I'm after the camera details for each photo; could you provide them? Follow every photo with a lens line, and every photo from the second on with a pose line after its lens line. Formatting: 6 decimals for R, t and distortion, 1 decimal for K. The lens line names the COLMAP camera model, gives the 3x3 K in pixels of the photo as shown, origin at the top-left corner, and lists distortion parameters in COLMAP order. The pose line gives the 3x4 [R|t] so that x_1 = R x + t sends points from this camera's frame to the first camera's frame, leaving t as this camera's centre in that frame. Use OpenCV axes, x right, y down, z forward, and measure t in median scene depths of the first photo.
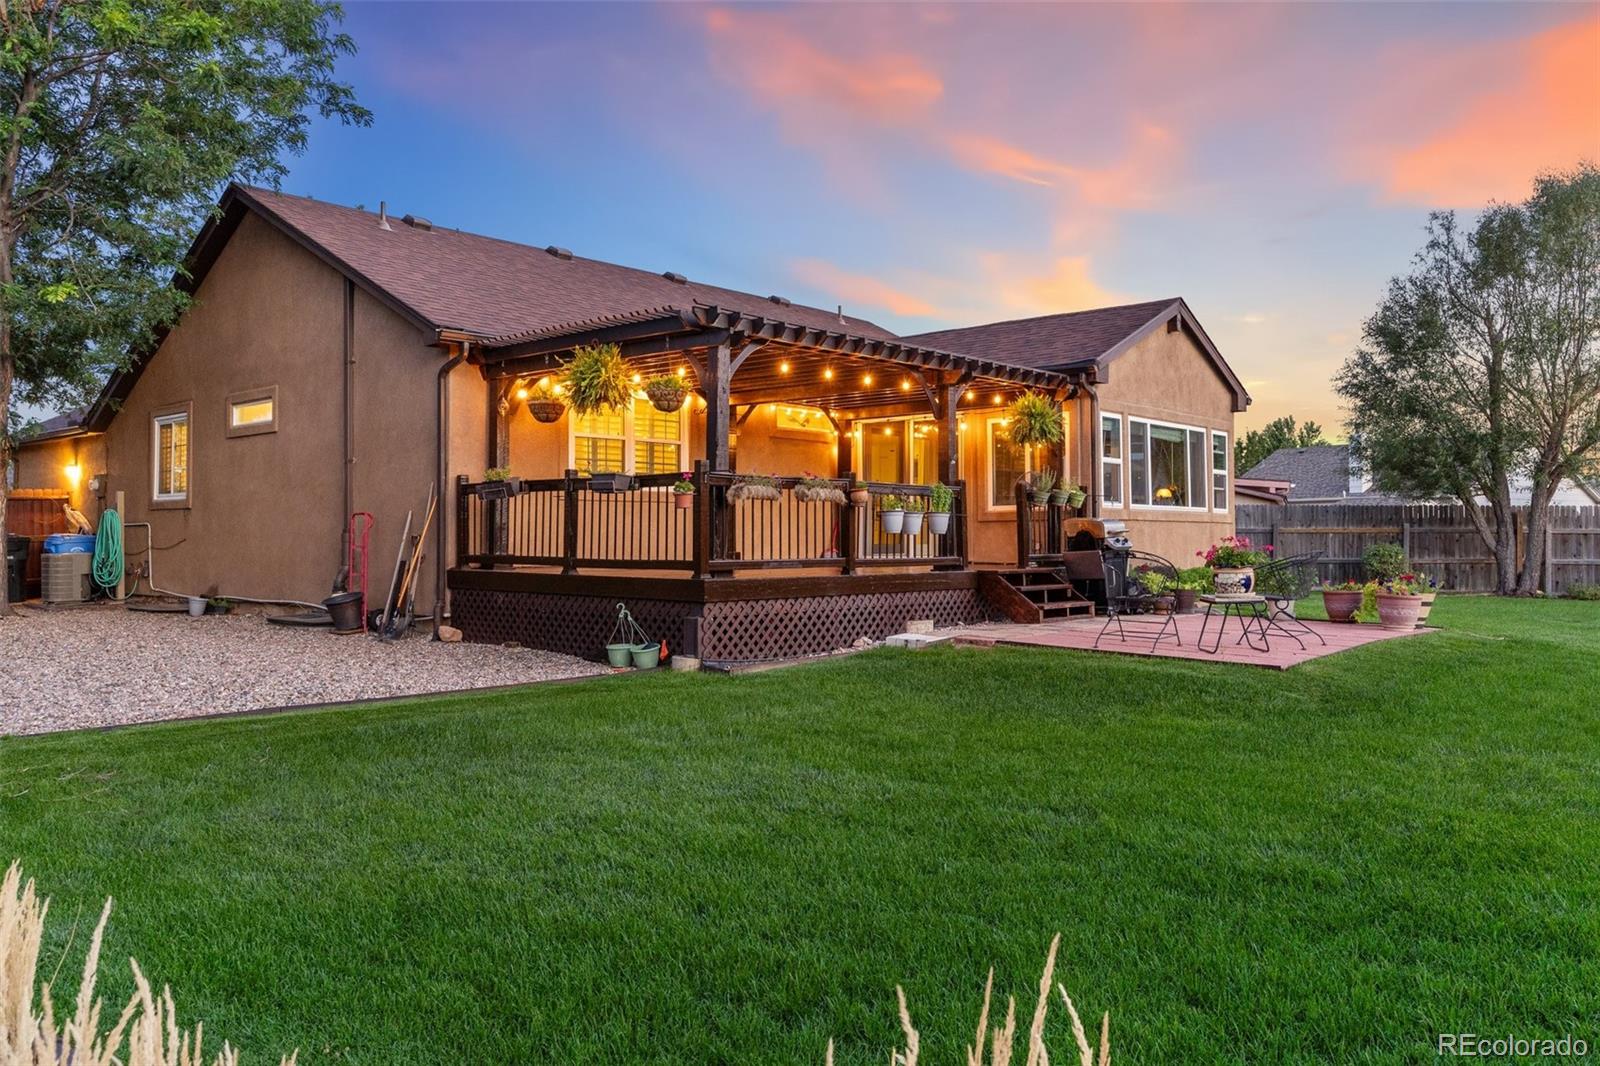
lens RADIAL K [[1174.9, 0, 798.6], [0, 1174.9, 531.1], [0, 0, 1]] dist [0.000660, 0.000117]
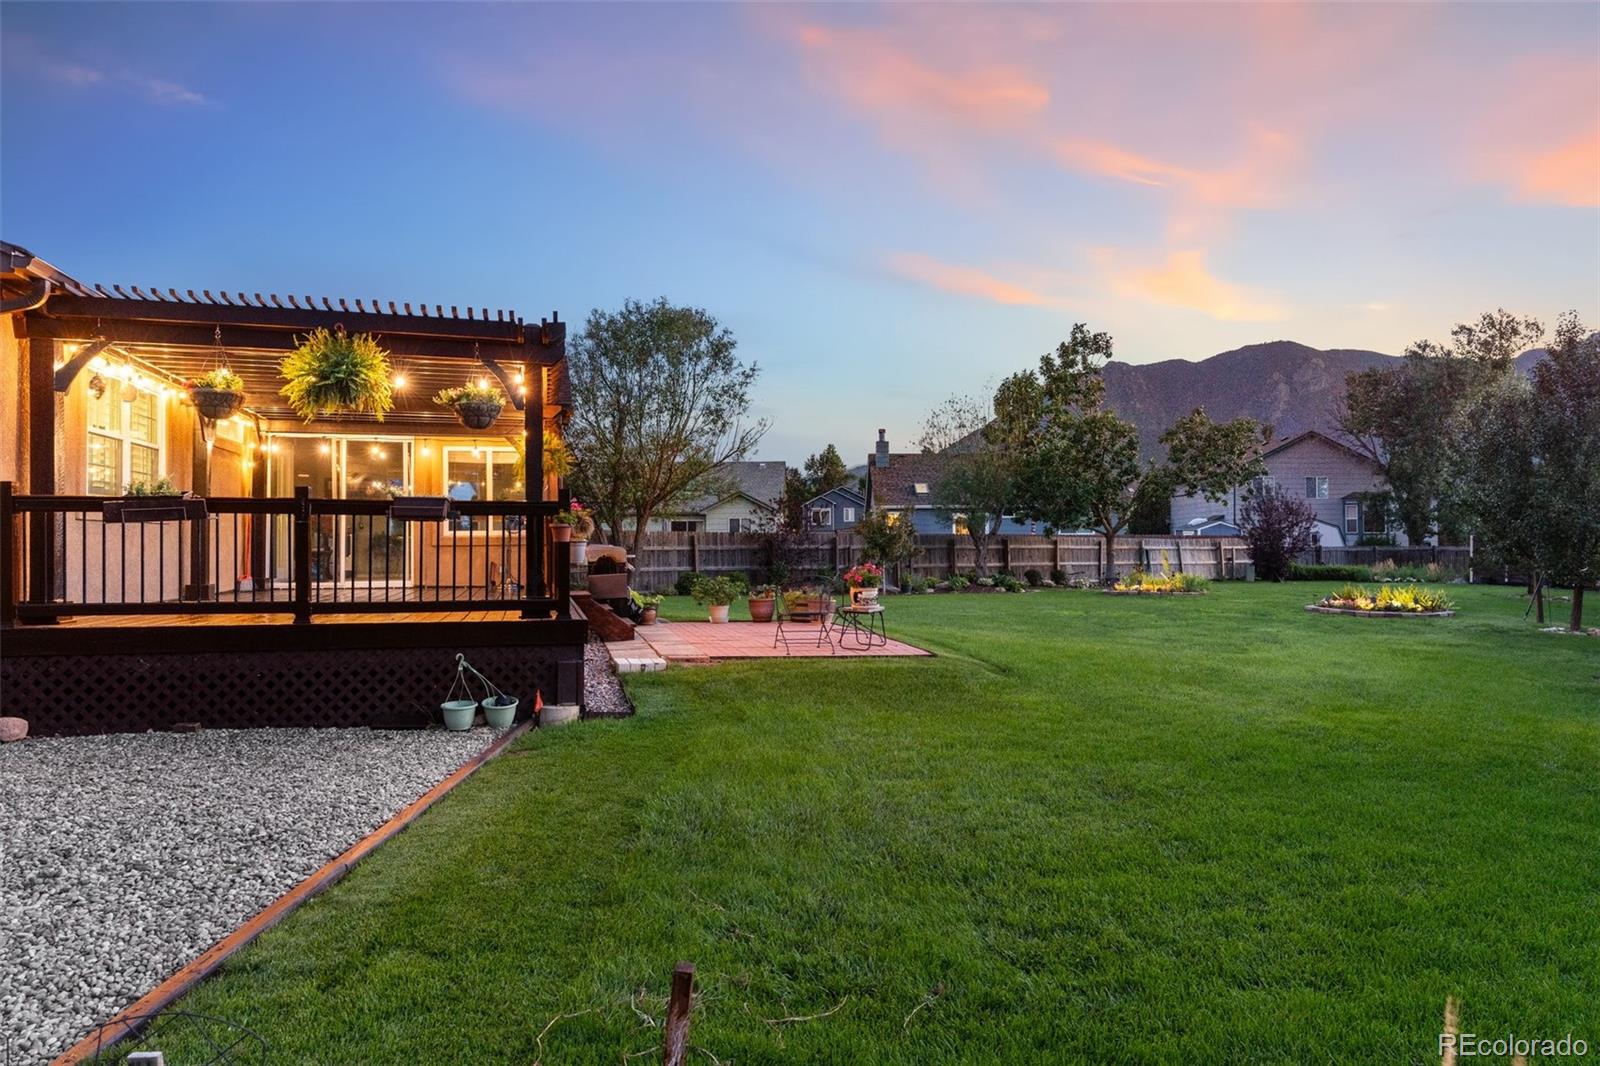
lens RADIAL K [[1005.7, 0, 799.7], [0, 1005.7, 535.7], [0, 0, 1]] dist [0.005484, 0.001233]
pose [[0.566297, 0.005905, 0.824180, -0.497486], [0.000267, 0.999973, -0.007347, -0.014014], [-0.824201, 0.004381, 0.566280, 0.323570]]
